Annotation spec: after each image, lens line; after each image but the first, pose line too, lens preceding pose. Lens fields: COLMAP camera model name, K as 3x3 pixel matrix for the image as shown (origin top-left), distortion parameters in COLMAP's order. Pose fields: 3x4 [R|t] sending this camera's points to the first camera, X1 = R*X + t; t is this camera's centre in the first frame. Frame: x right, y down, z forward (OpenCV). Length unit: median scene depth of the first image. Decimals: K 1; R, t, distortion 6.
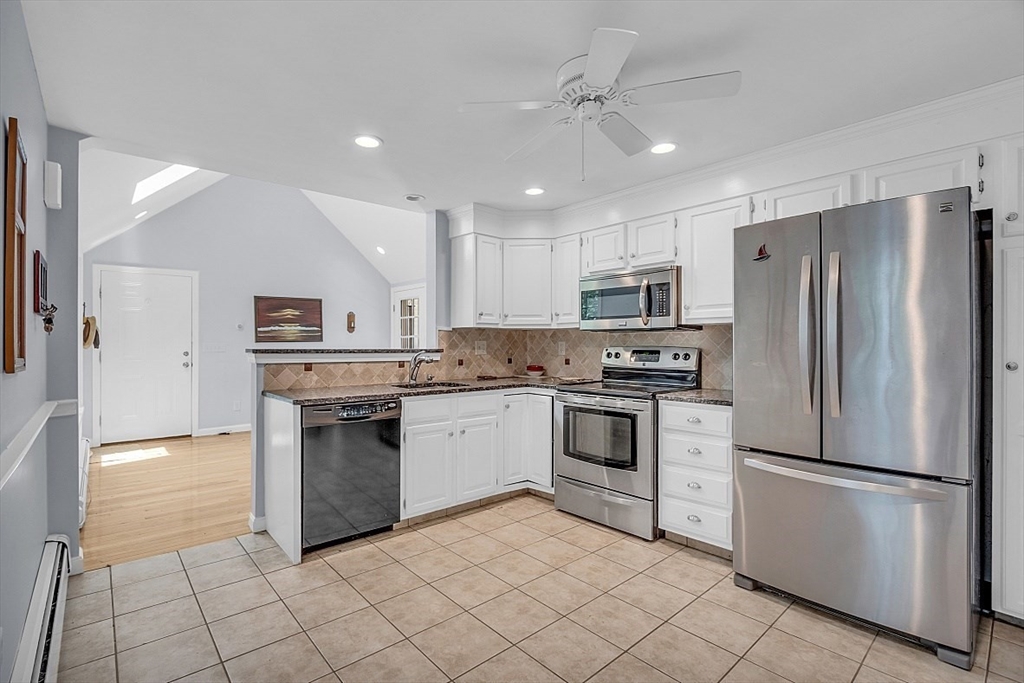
lens RADIAL K [[465.8, 0, 481.6], [0, 465.8, 344.1], [0, 0, 1]] dist [-0.013618, 0.000582]
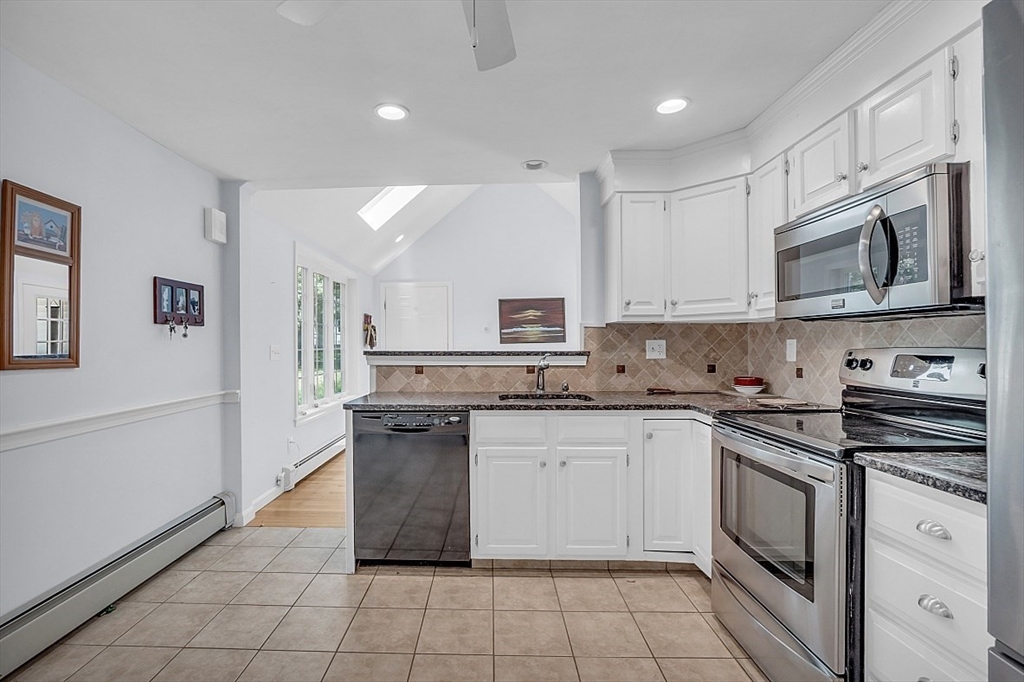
lens RADIAL K [[465.8, 0, 510.1], [0, 465.8, 346.6], [0, 0, 1]] dist [-0.013618, 0.000582]
pose [[0.748443, -0.002519, -0.663194, 0.343222], [0.006051, 0.999977, 0.003031, -0.000114], [0.663171, -0.006282, 0.748441, 0.346482]]
